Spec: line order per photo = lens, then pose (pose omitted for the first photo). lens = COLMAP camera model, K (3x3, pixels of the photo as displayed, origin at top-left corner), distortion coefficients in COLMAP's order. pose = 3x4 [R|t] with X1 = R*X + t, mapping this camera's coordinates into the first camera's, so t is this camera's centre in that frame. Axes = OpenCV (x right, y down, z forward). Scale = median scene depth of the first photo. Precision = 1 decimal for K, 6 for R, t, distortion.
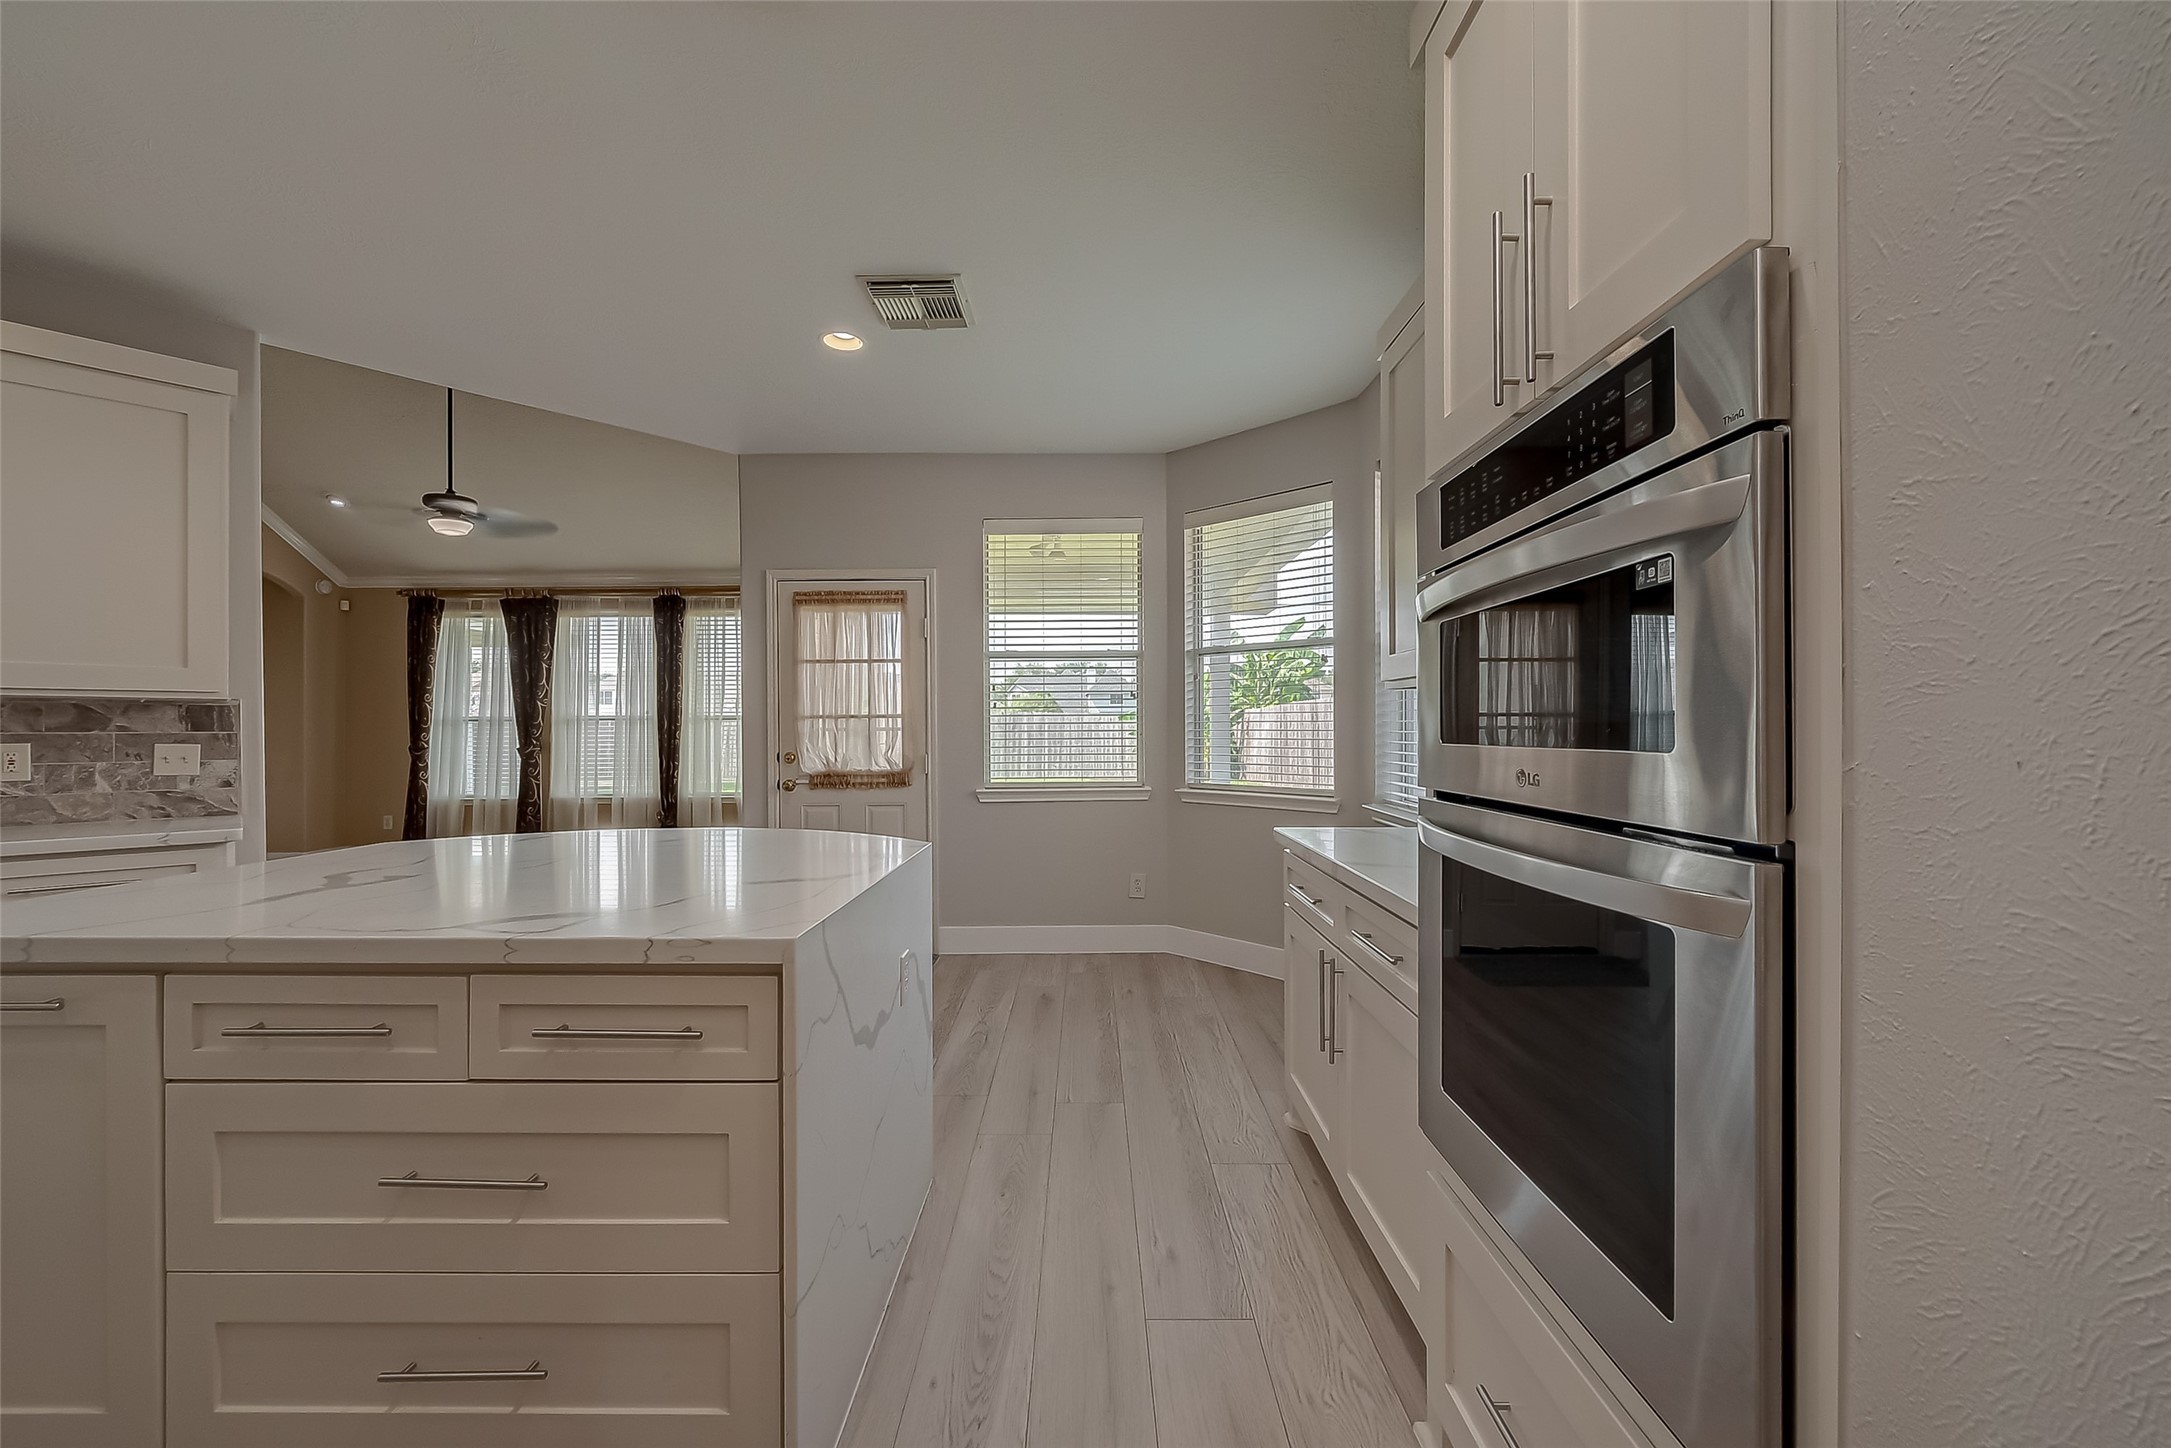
lens RADIAL K [[862.7, 0, 1078.4], [0, 862.7, 728.7], [0, 0, 1]] dist [0.000581, -0.000243]
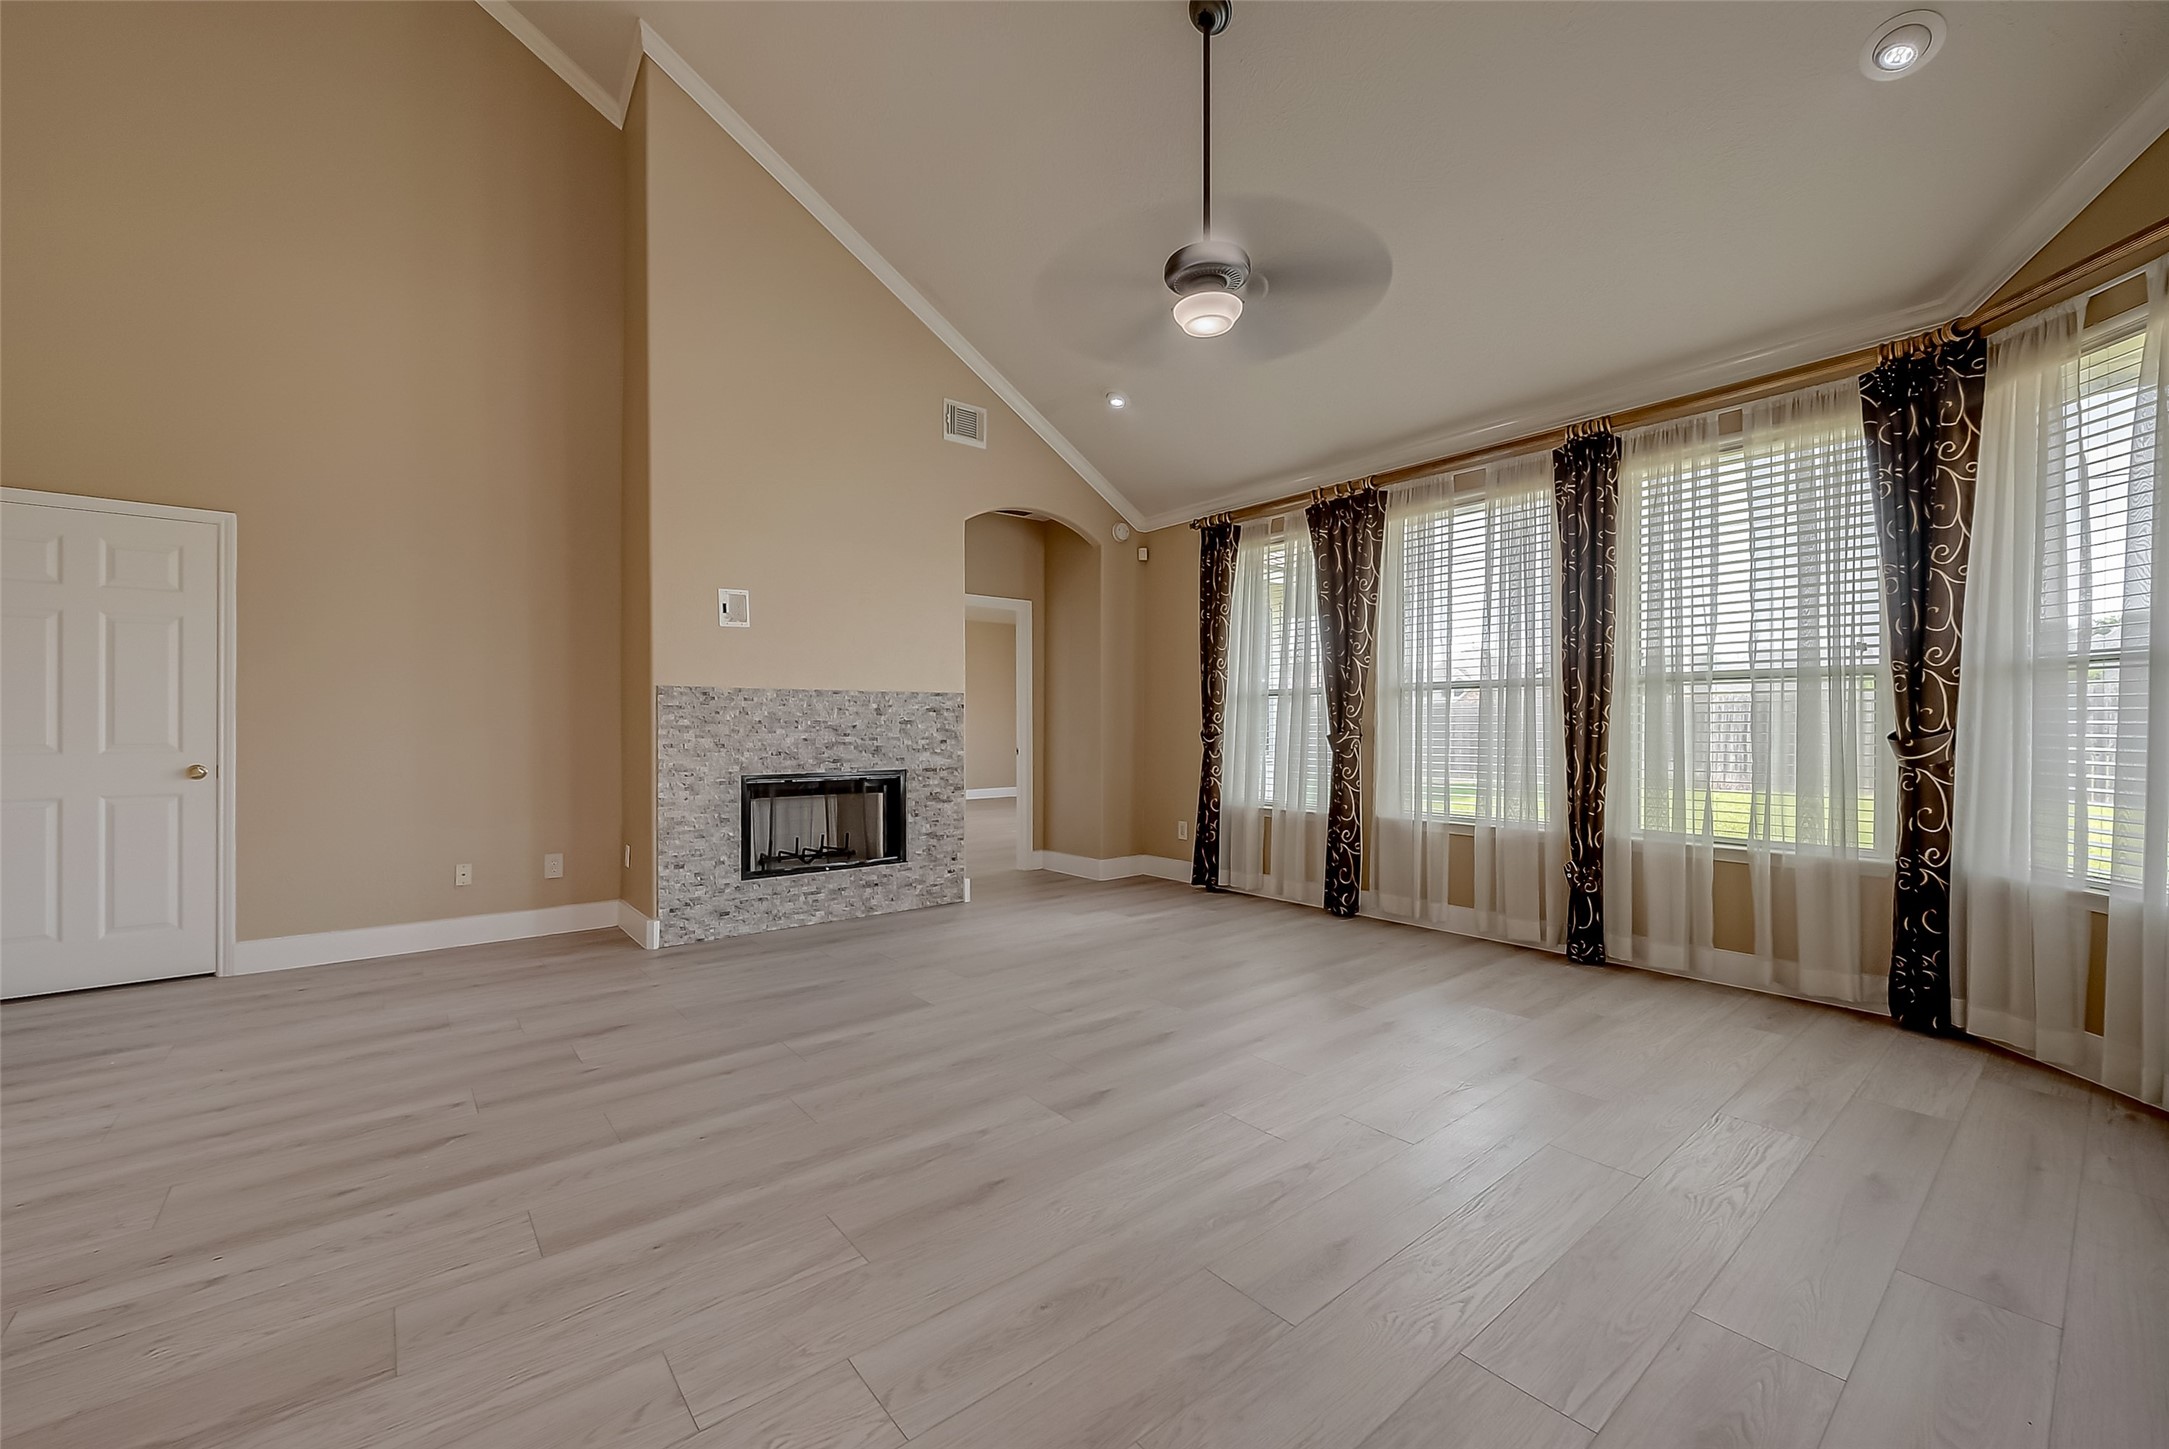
lens RADIAL K [[858.8, 0, 1081.0], [0, 858.8, 724.7], [0, 0, 1]] dist [0.000208, 0.000093]
pose [[0.640677, 0.002746, -0.767806, -0.478674], [0.000082, 0.999993, 0.003645, 0.021587], [0.767811, -0.002398, 0.640672, 0.775685]]
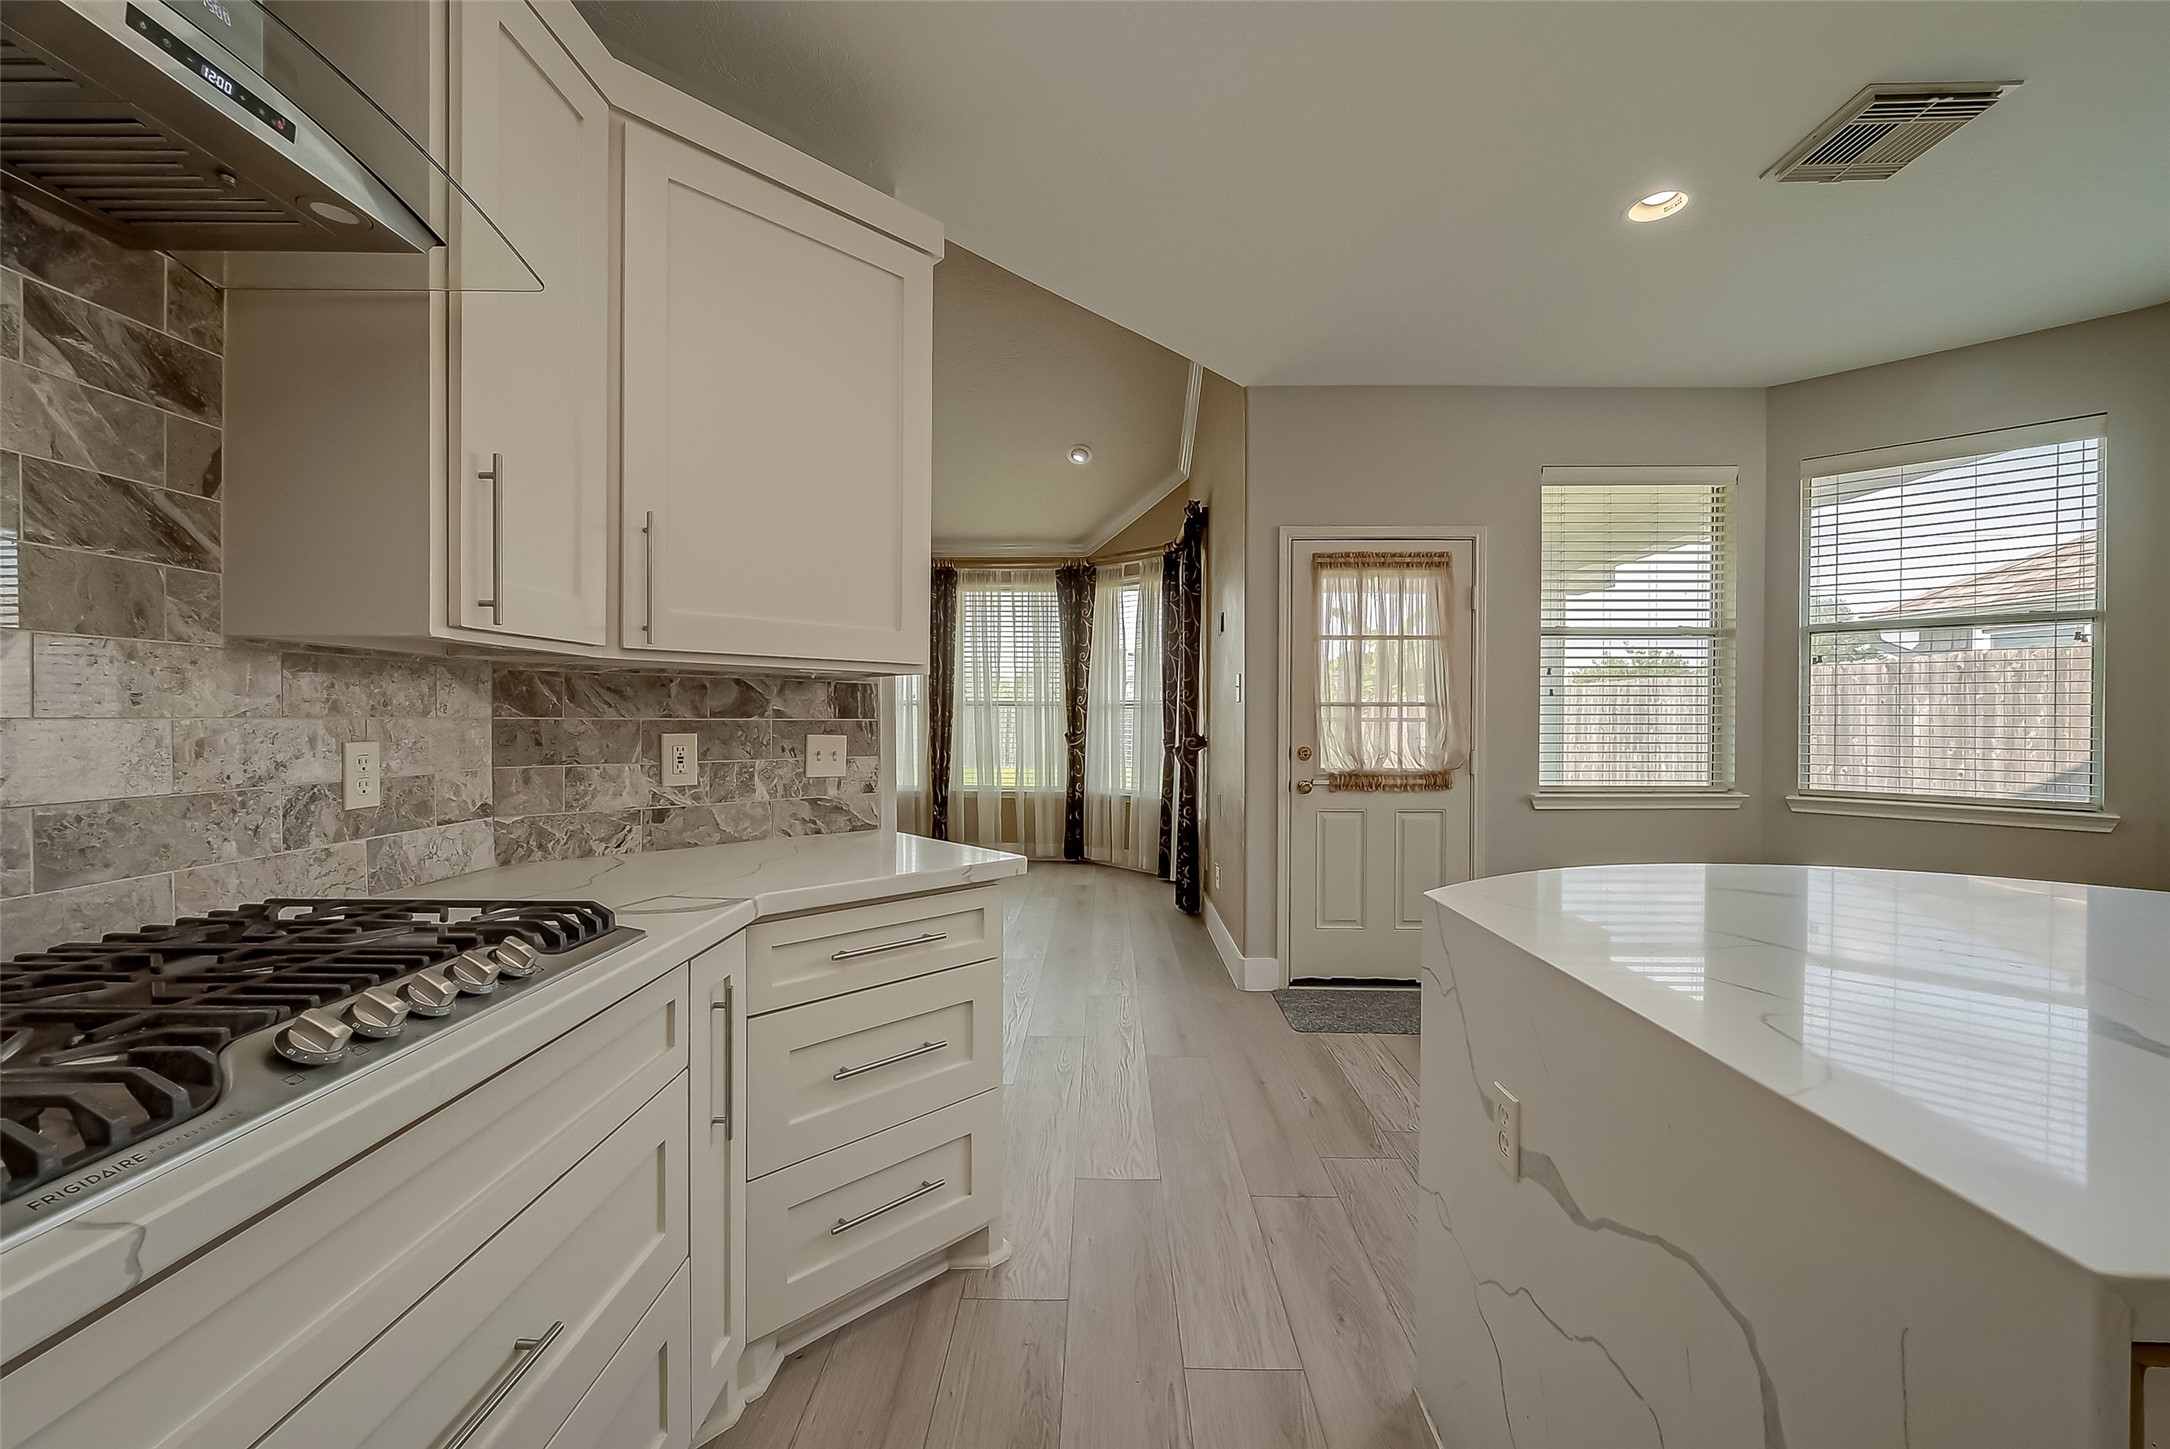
lens RADIAL K [[859.1, 0, 1090.8], [0, 859.1, 722.5], [0, 0, 1]] dist [-0.000723, 0.000202]
pose [[0.999928, 0.009377, -0.007430, -0.534811], [-0.009322, 0.999929, 0.007409, -0.000400], [0.007499, -0.007339, 0.999945, 0.172387]]
